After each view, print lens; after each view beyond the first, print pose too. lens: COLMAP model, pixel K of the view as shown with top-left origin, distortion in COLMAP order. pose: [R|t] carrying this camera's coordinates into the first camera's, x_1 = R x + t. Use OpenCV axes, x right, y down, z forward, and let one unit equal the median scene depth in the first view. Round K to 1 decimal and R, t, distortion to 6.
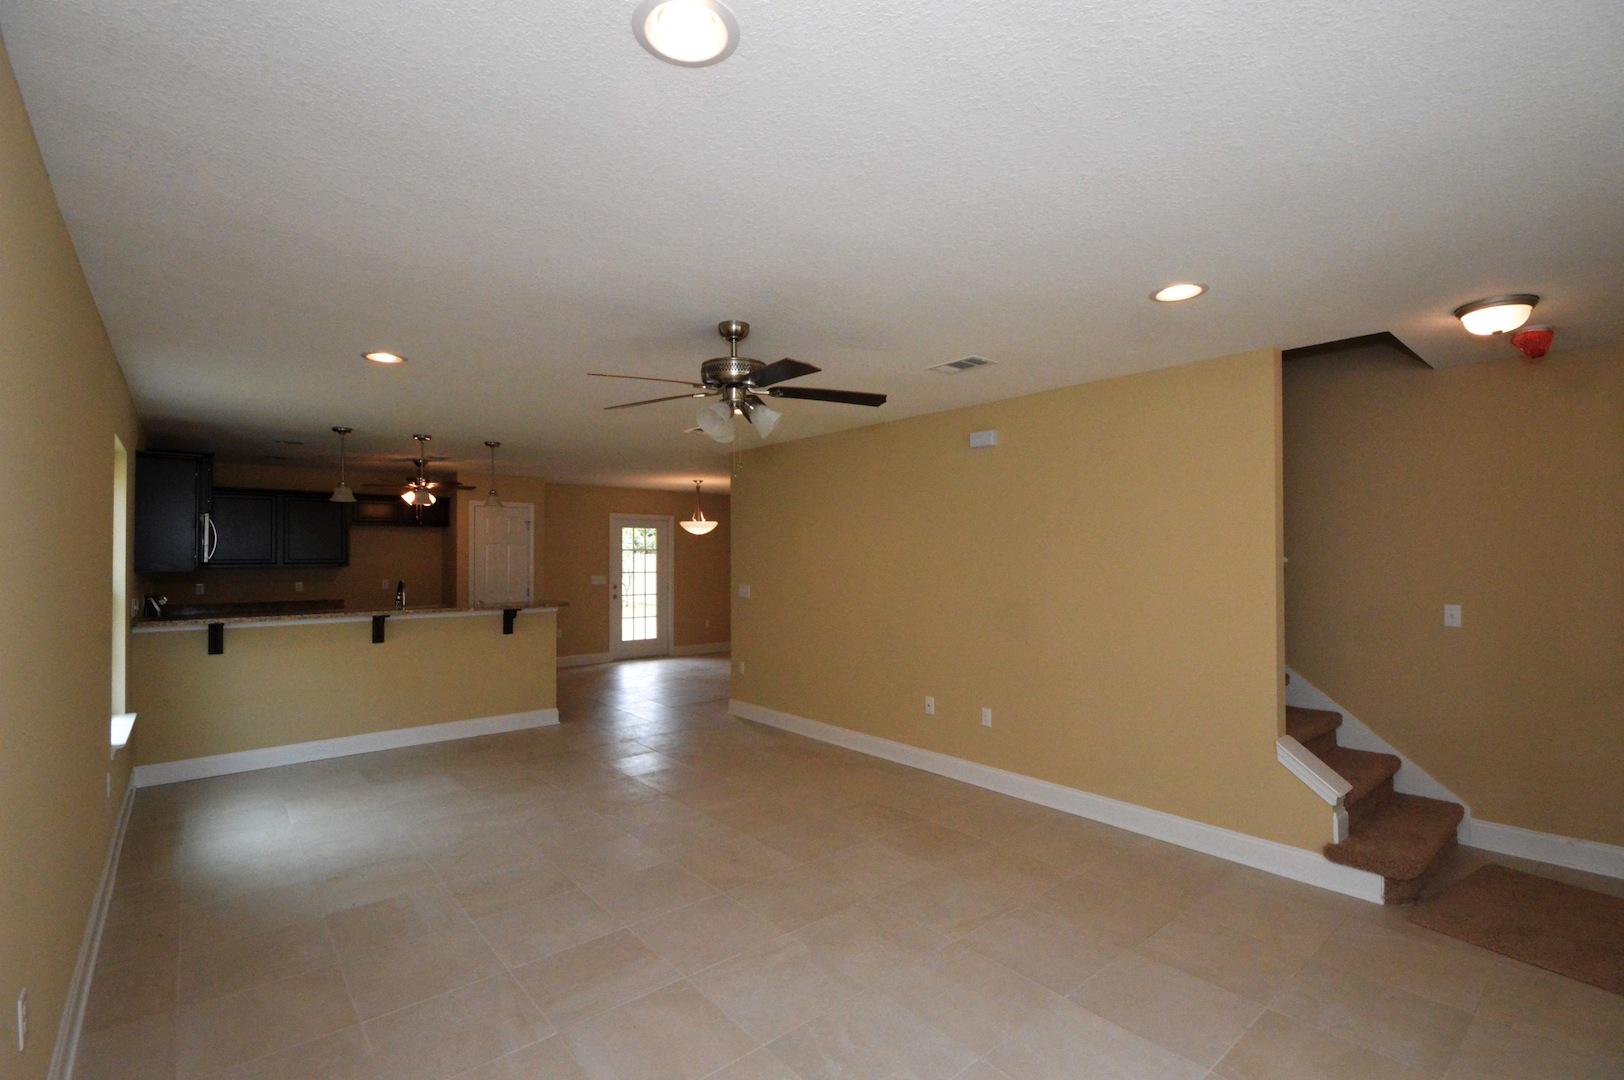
lens RADIAL K [[726.7, 0, 812.8], [0, 726.7, 542.4], [0, 0, 1]] dist [-0.001780, -0.000712]
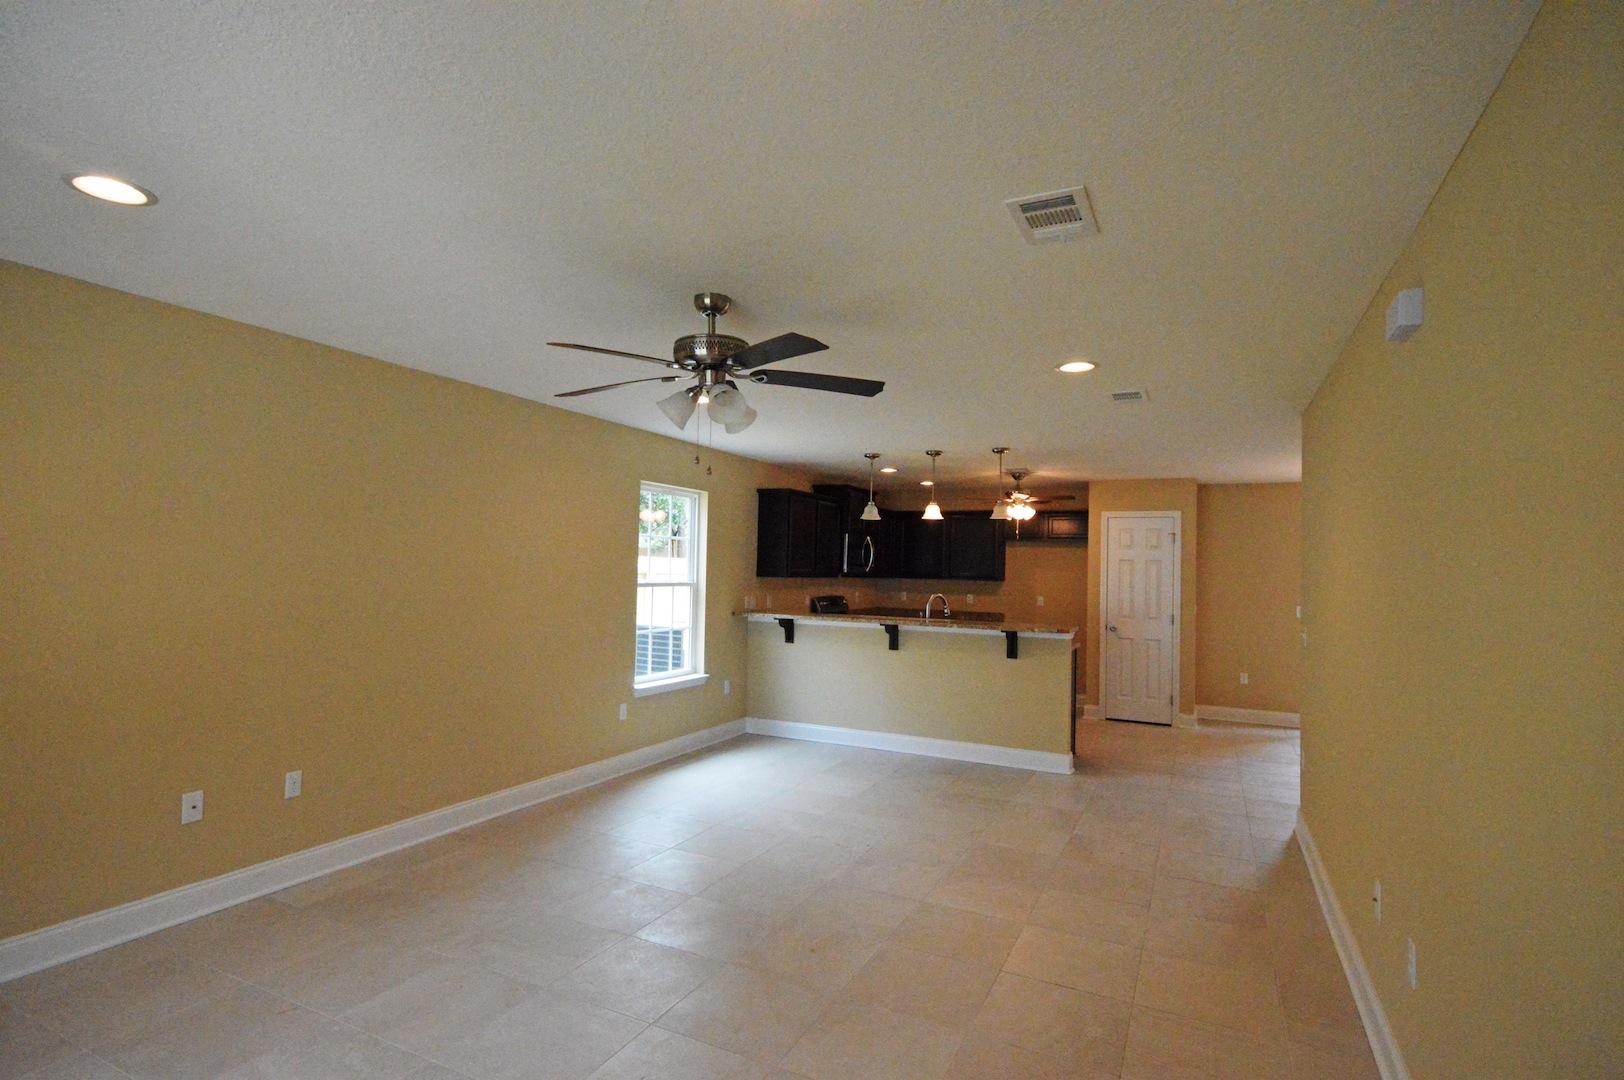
lens RADIAL K [[814.5, 0, 812.0], [0, 814.5, 540.0], [0, 0, 1]] dist [-0.001548, -0.000090]
pose [[0.418600, -0.019583, -0.907960, 0.396703], [-0.007898, 0.999651, -0.025202, 0.007081], [0.908137, 0.017721, 0.418299, 0.346364]]
